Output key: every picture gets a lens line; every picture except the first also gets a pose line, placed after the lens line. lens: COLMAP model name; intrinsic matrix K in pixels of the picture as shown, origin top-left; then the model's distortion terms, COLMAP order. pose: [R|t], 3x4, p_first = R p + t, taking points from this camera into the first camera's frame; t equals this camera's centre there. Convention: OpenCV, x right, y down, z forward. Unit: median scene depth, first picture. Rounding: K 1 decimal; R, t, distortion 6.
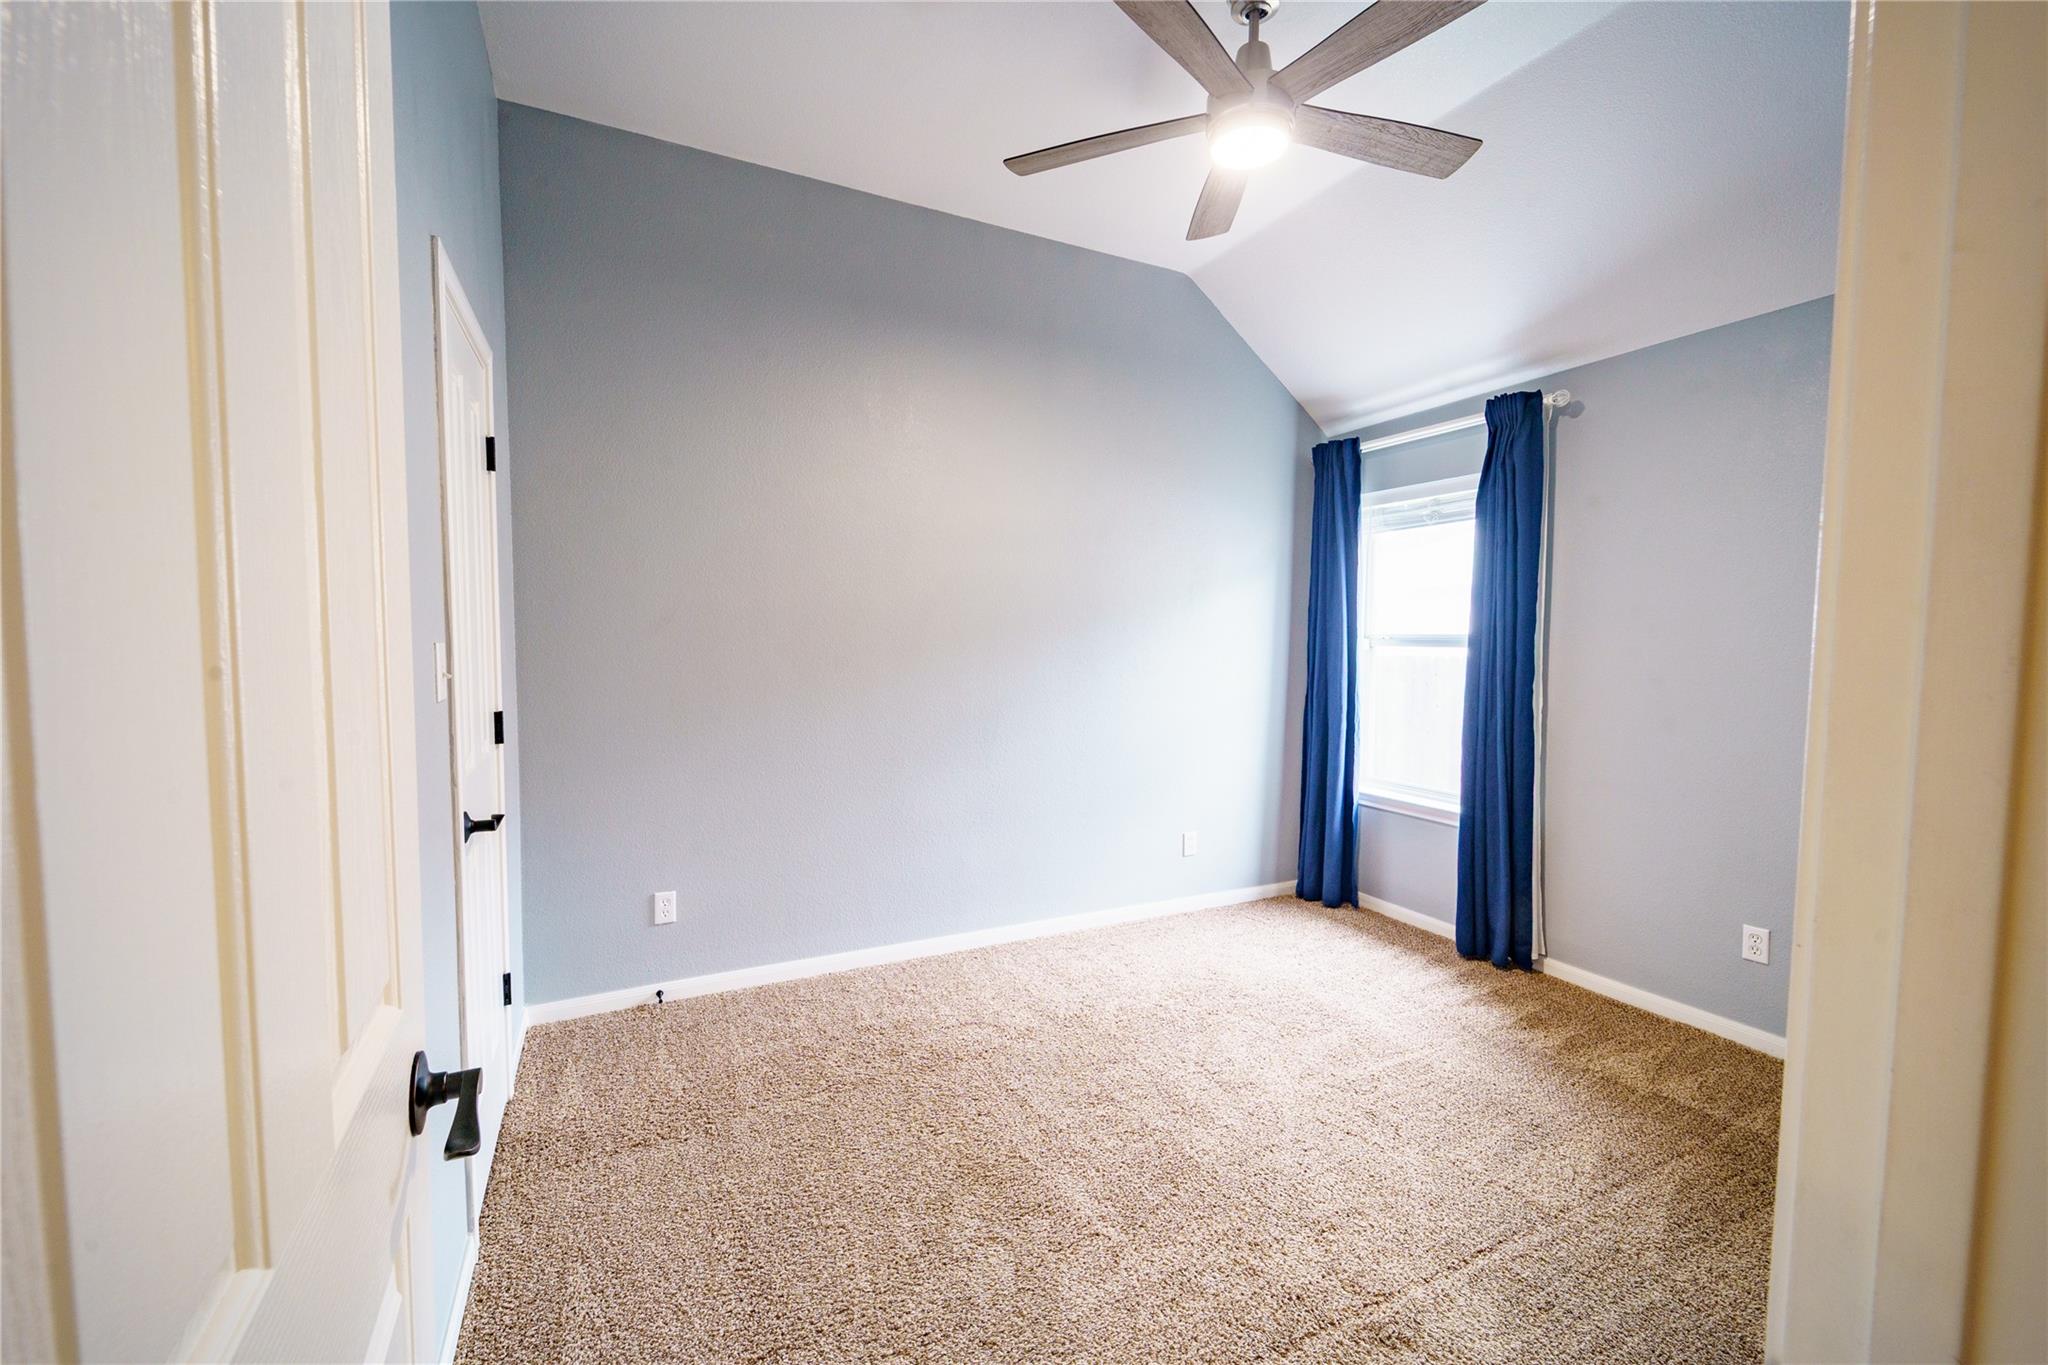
lens RADIAL K [[823.0, 0, 1024.0], [0, 823.0, 682.5], [0, 0, 1]] dist [-0.001463, -0.000336]
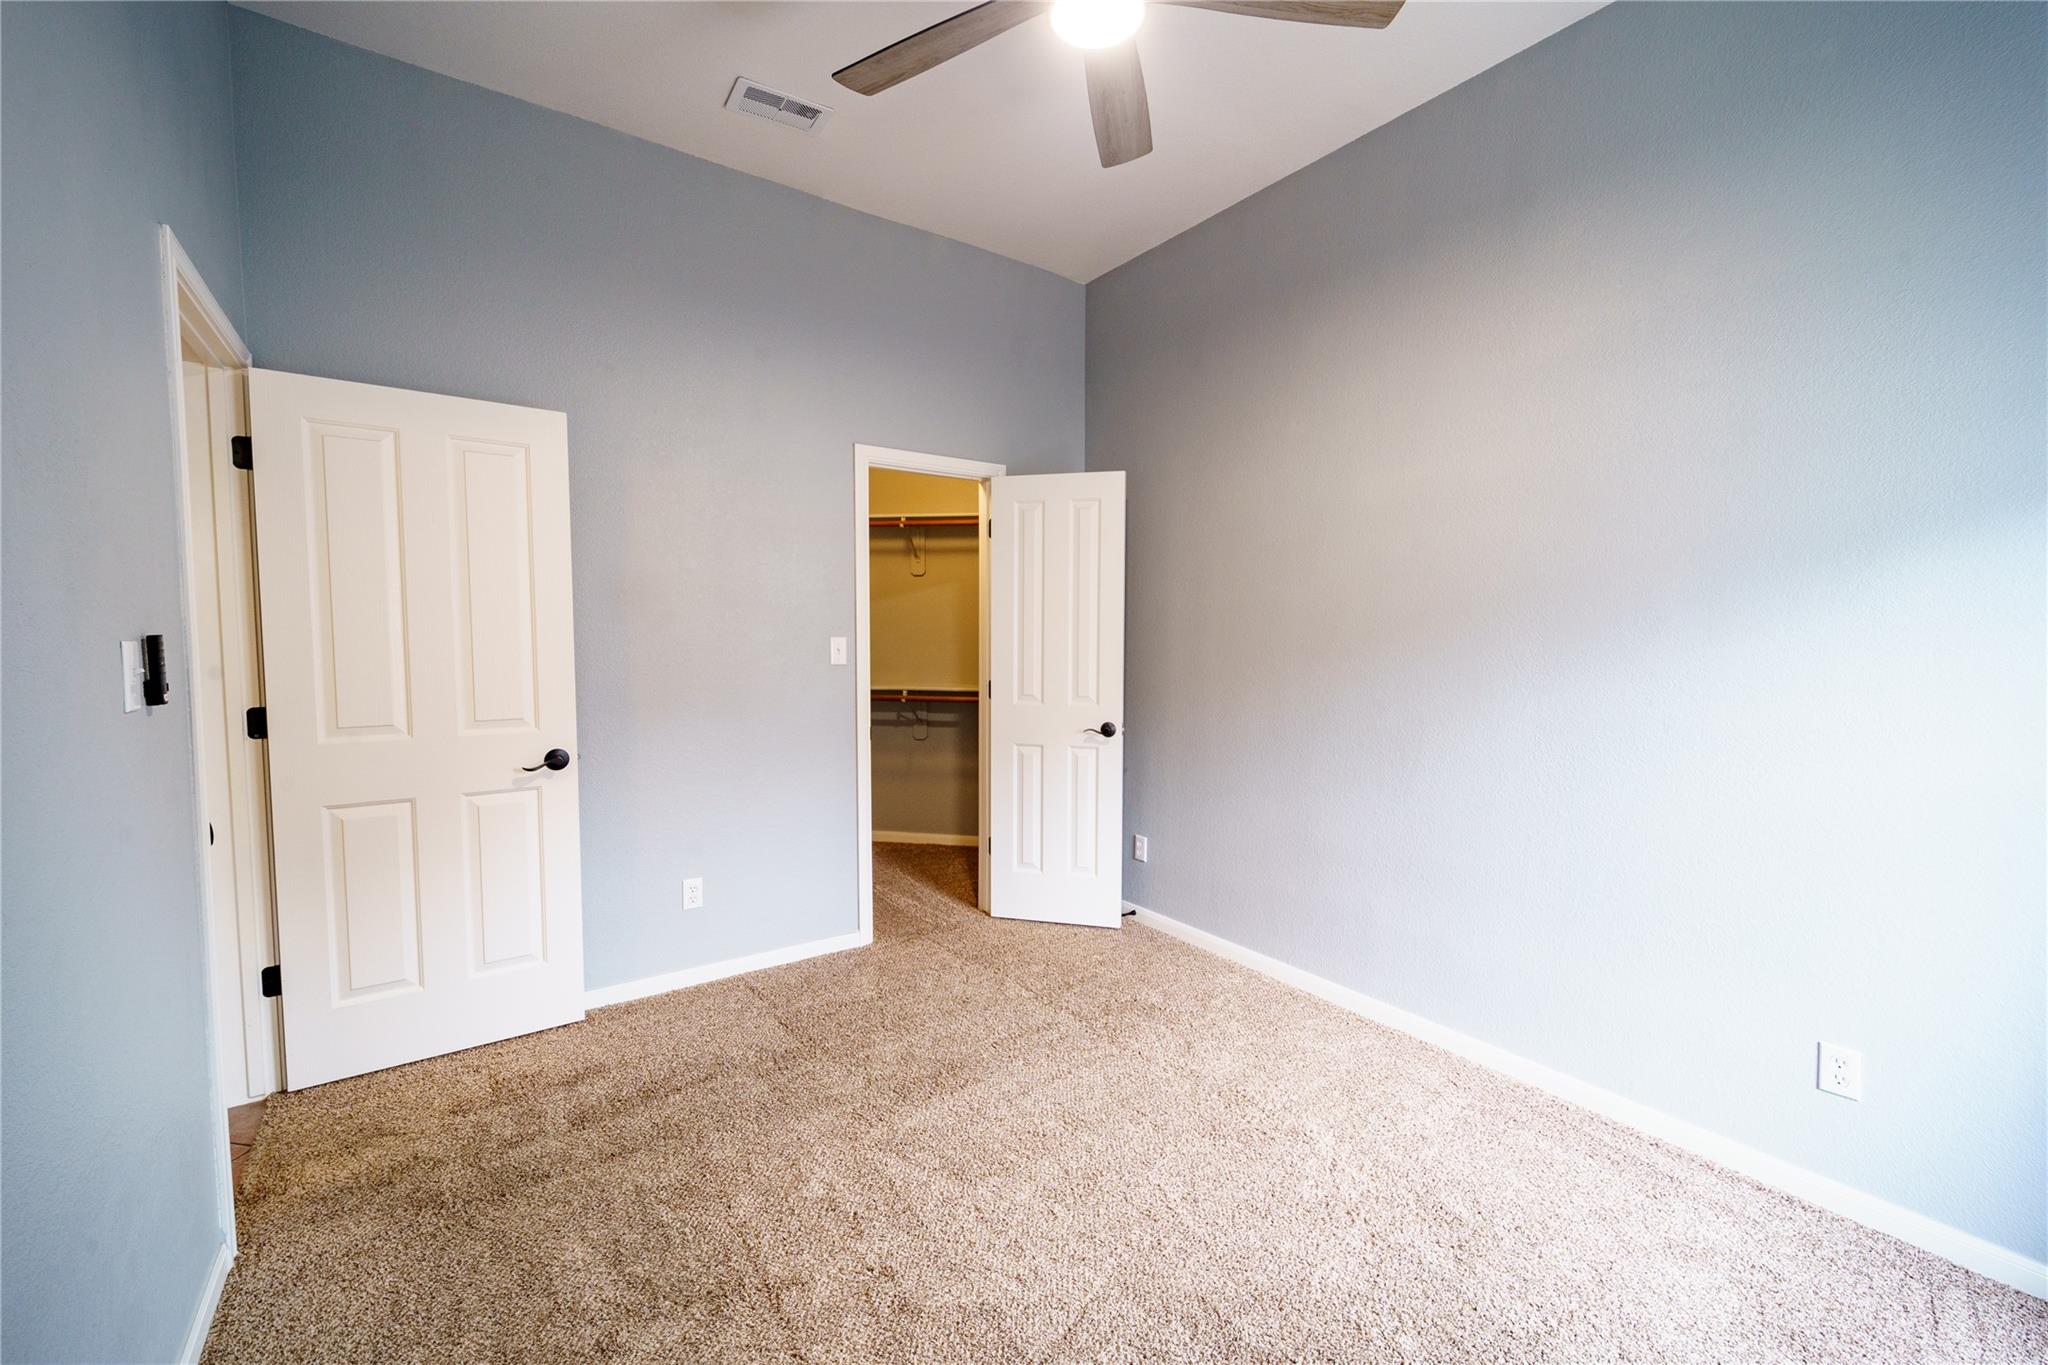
lens RADIAL K [[823.0, 0, 1024.0], [0, 823.0, 682.5], [0, 0, 1]] dist [-0.001463, -0.000336]
pose [[0.167098, 0.055975, -0.984350, 0.708868], [-0.061796, 0.997019, 0.046205, -0.024175], [0.984002, 0.053108, 0.170059, 0.549545]]
